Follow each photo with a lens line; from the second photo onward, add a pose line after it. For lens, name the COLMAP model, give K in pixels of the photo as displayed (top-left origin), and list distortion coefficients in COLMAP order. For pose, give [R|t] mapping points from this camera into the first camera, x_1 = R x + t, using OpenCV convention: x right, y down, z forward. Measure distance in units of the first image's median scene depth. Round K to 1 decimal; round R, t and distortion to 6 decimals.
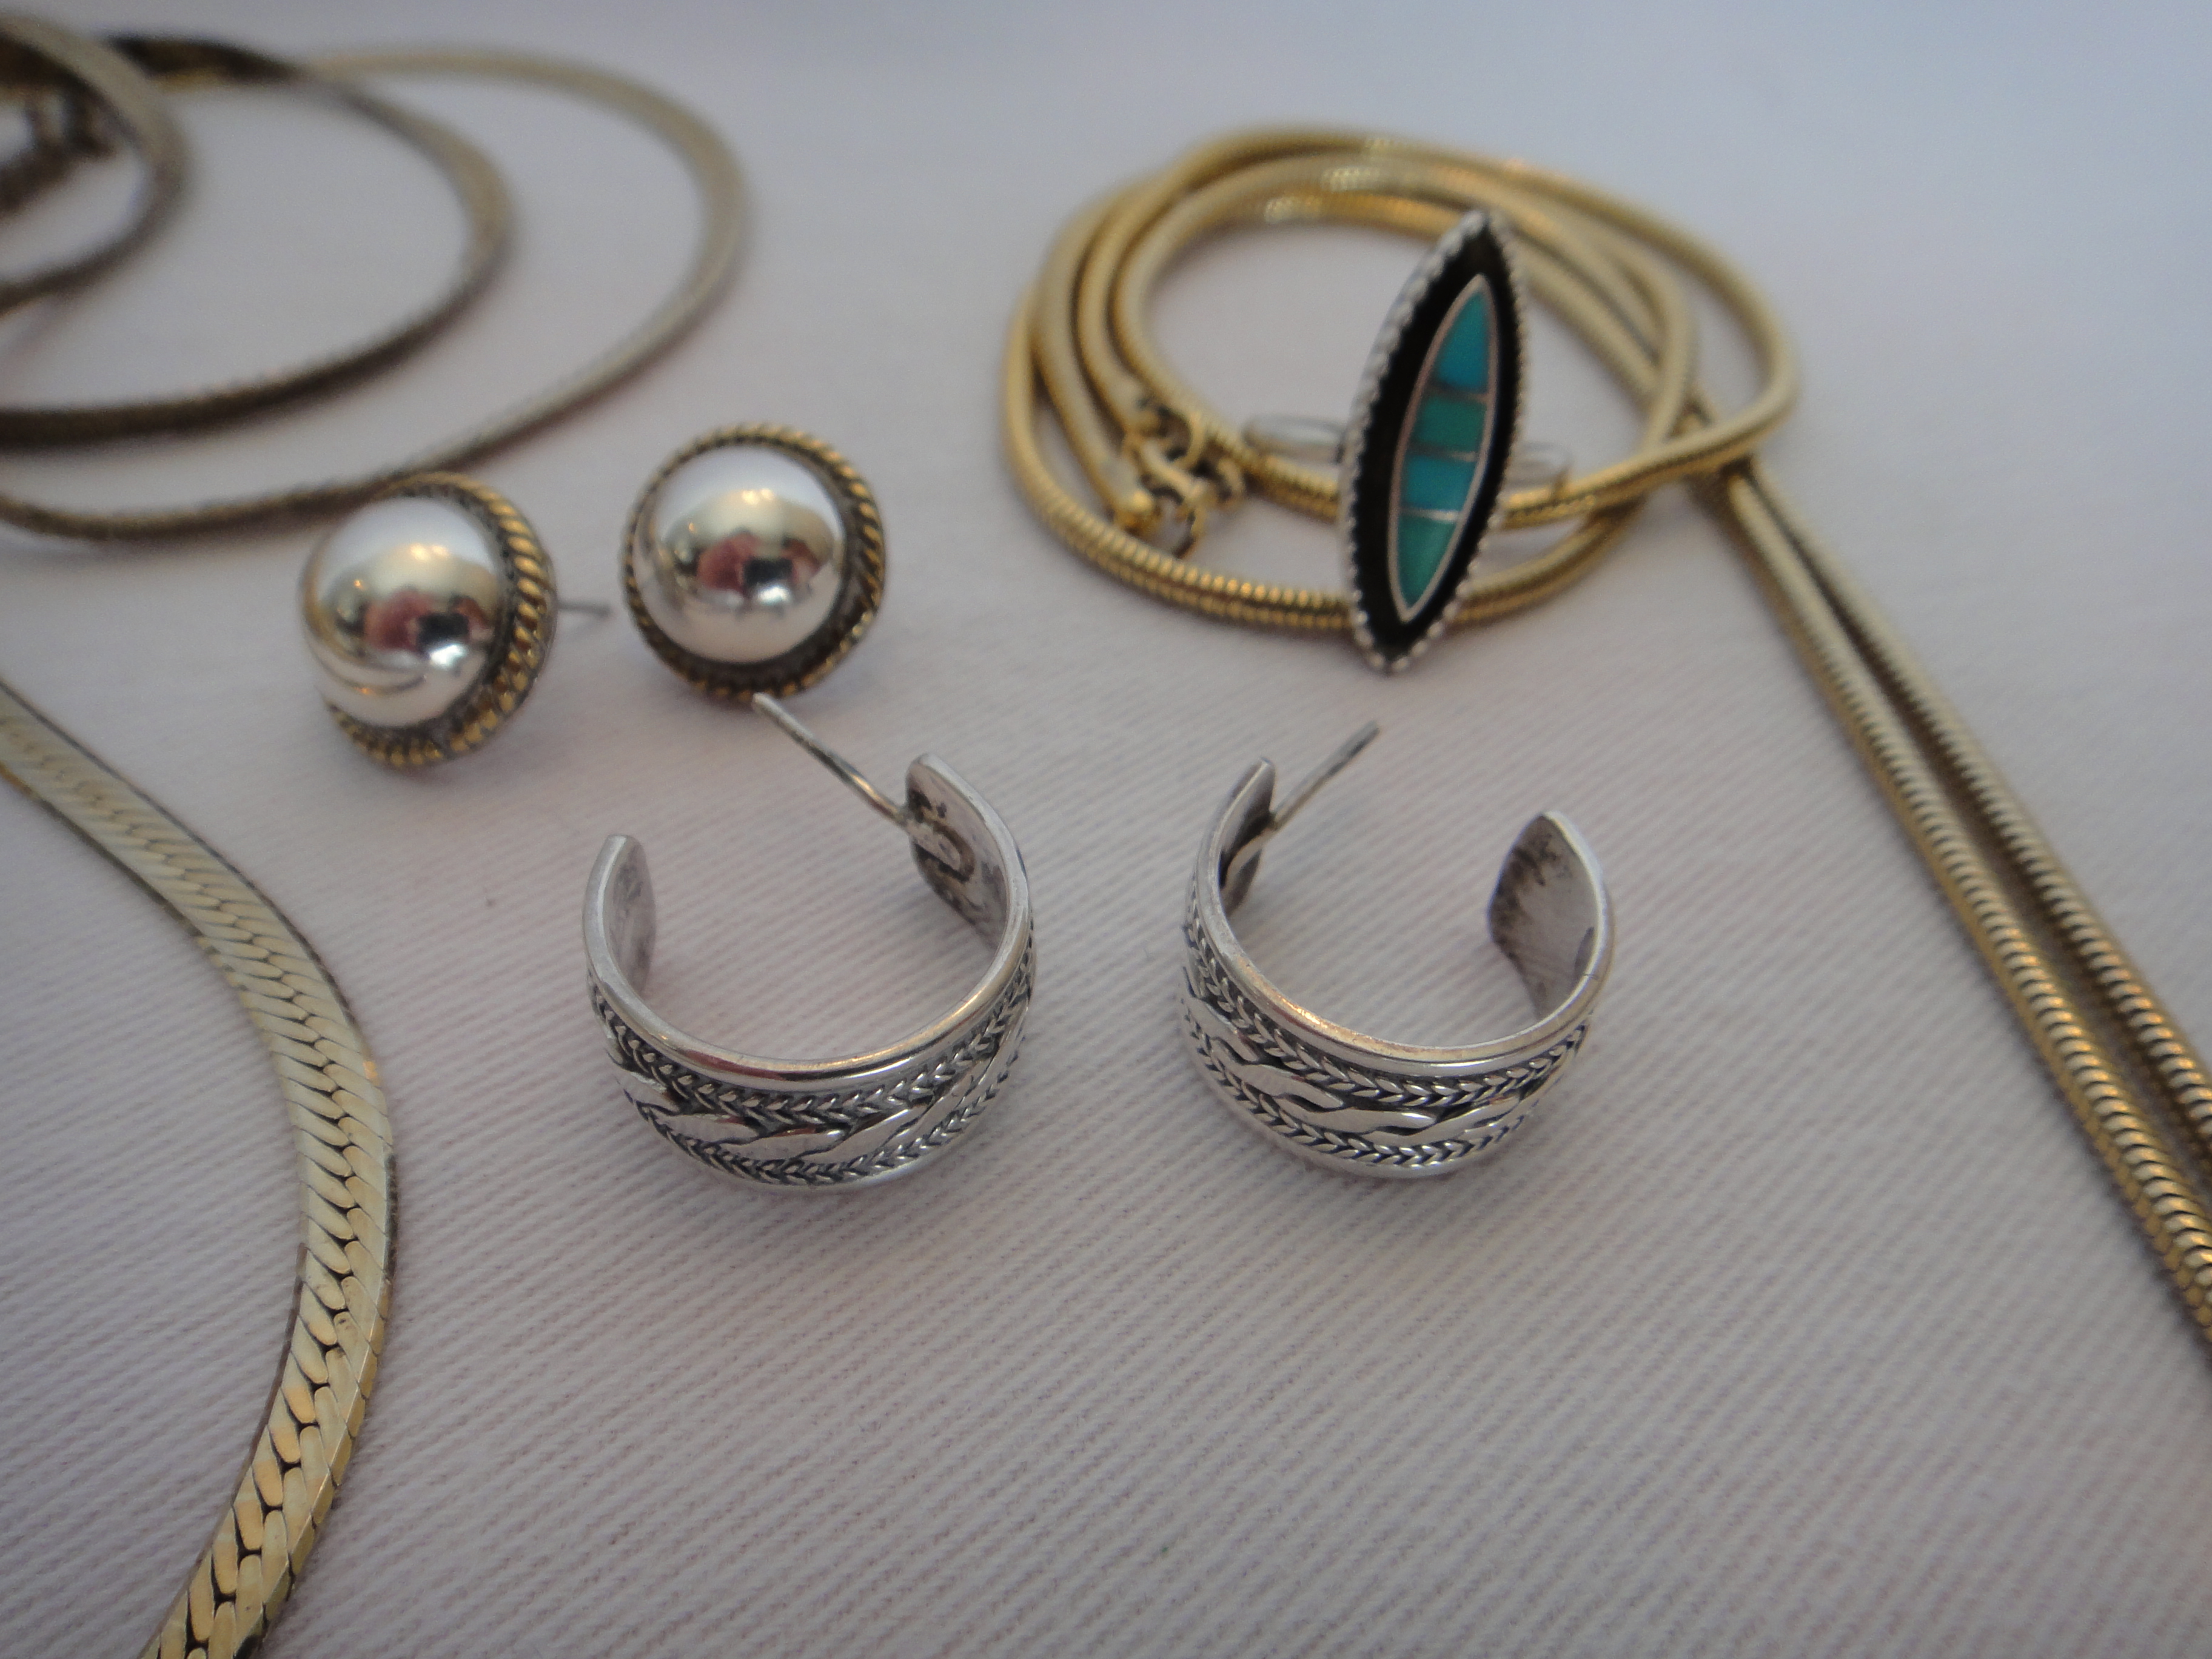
lens RADIAL K [[1602.6, 0, 1104.3], [0, 1602.6, 828.8], [0, 0, 1]] dist [0.010373, 0.009494]
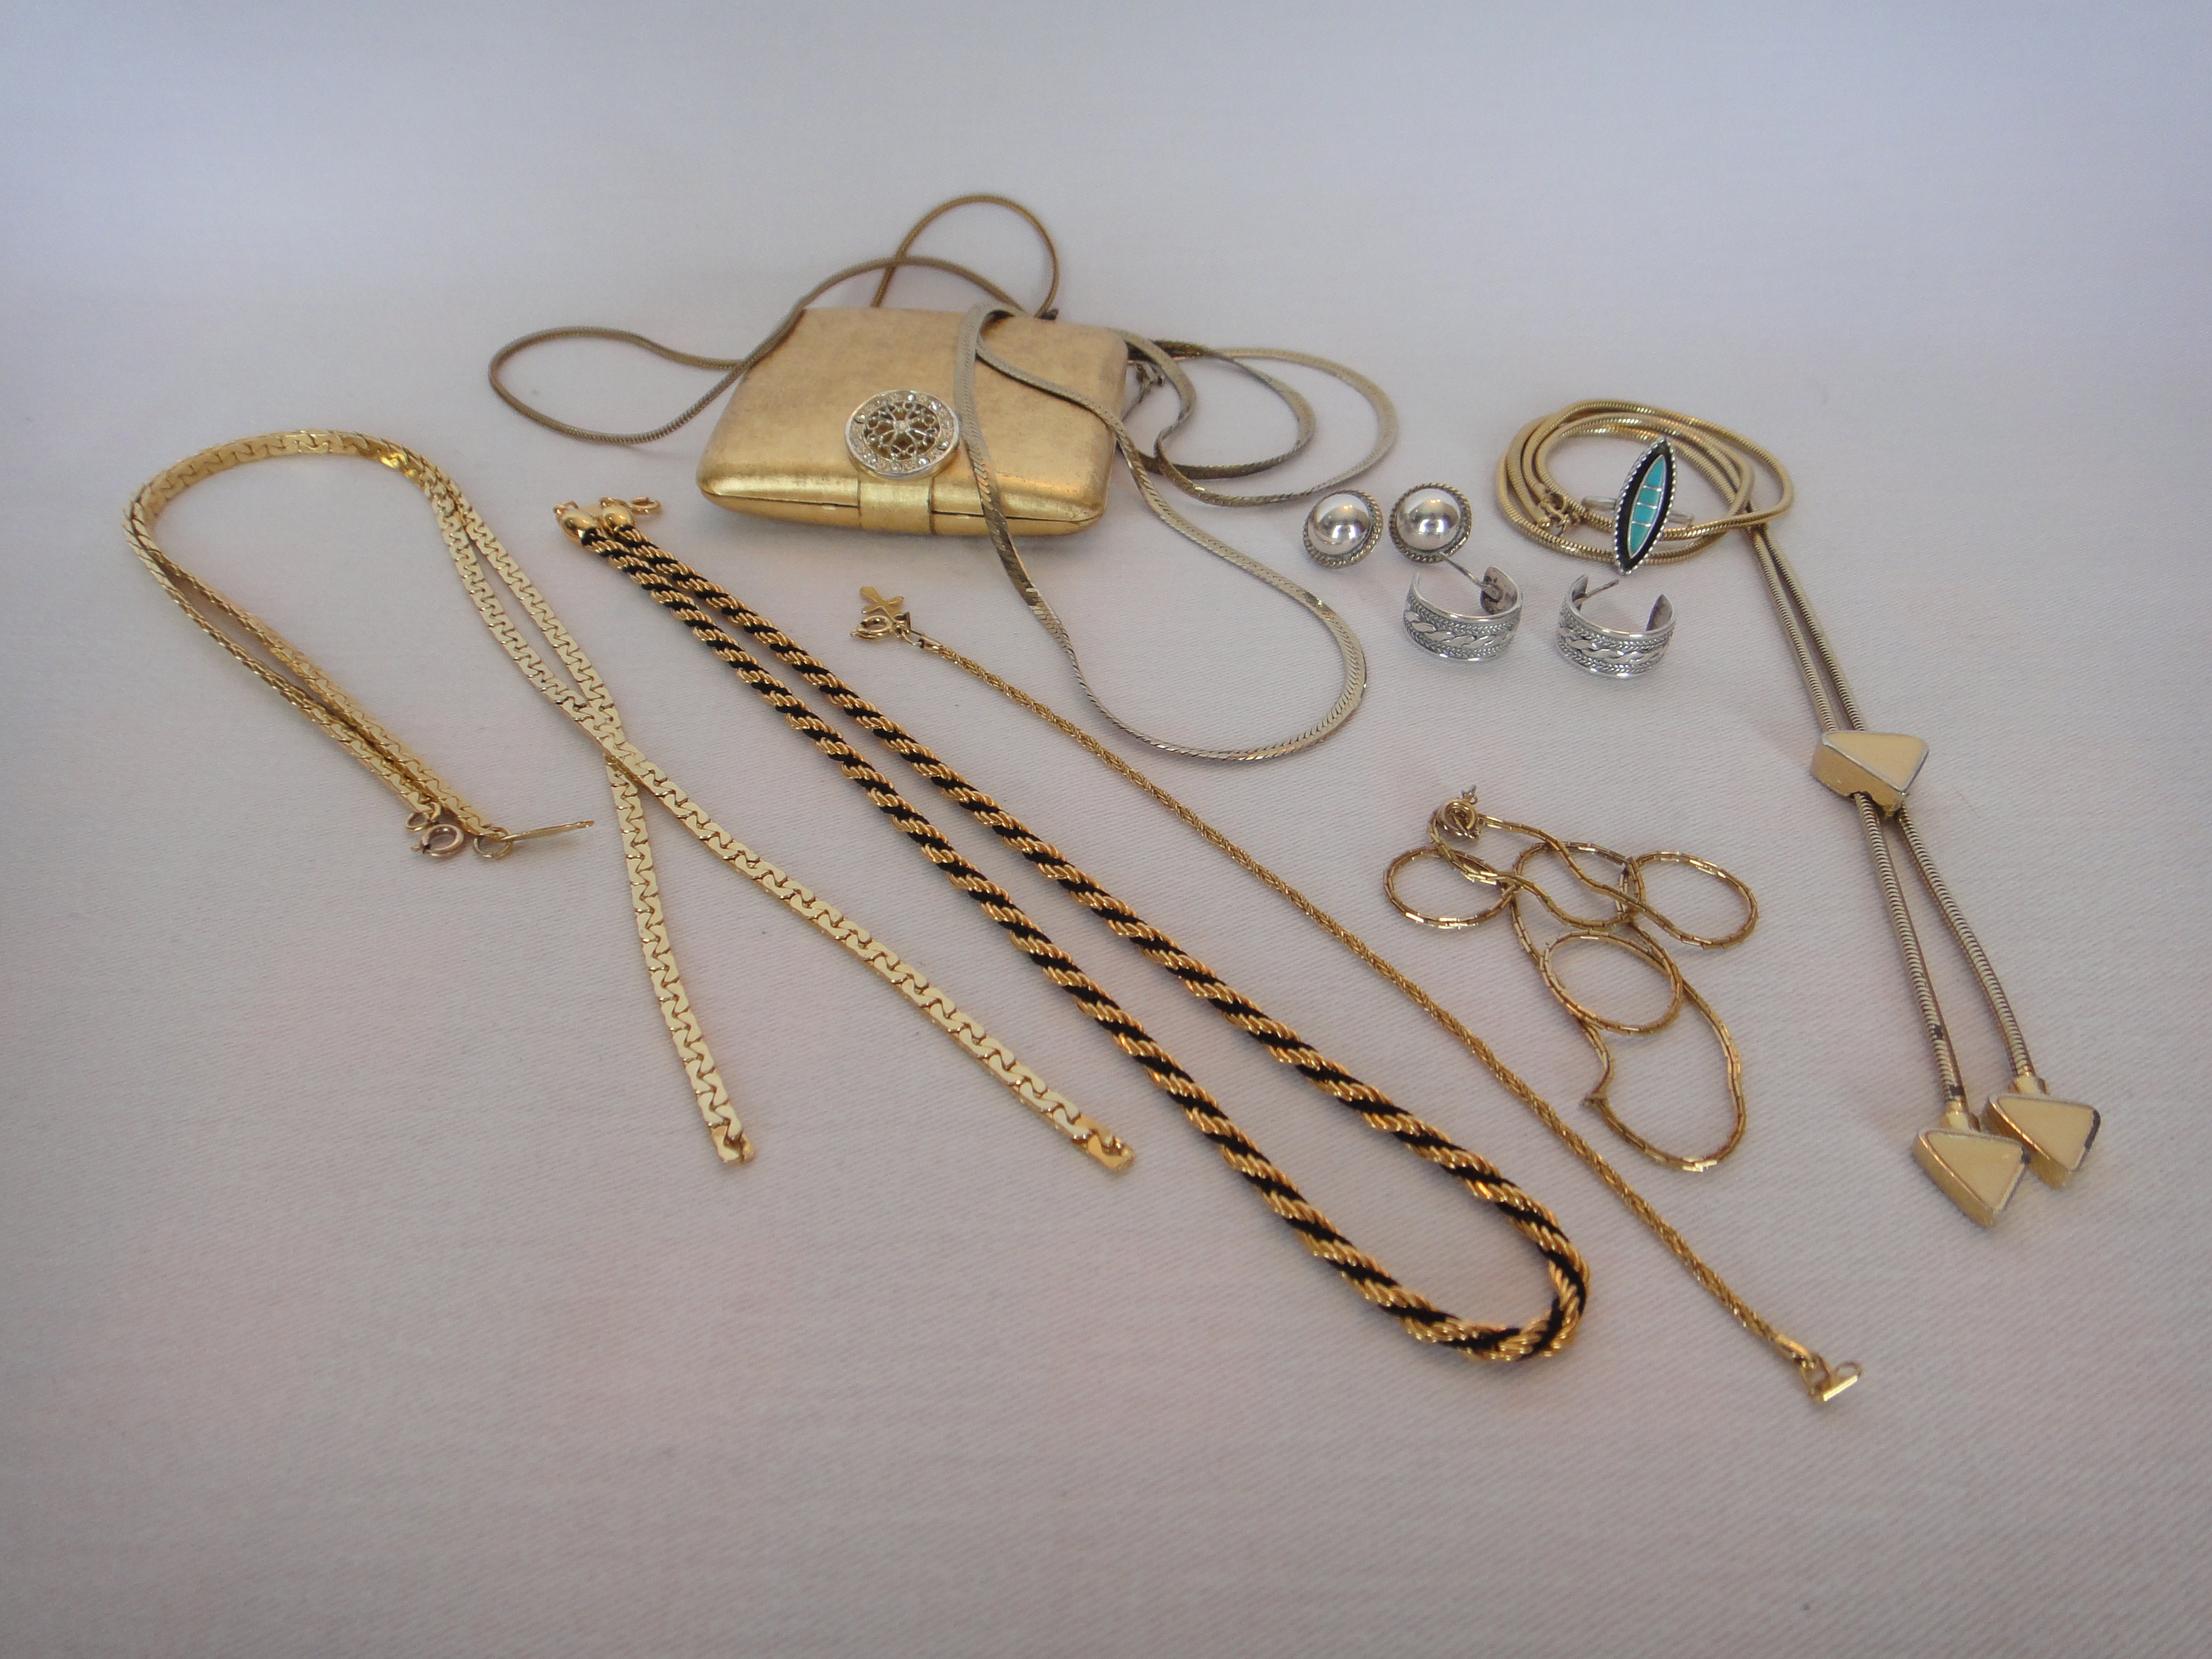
lens RADIAL K [[1602.6, 0, 1114.1], [0, 1602.6, 821.7], [0, 0, 1]] dist [0.010373, 0.009494]
pose [[0.982325, 0.104144, -0.155539, -0.245513], [-0.121290, 0.987033, -0.105136, 0.768883], [0.142573, 0.122143, 0.982219, -2.005245]]
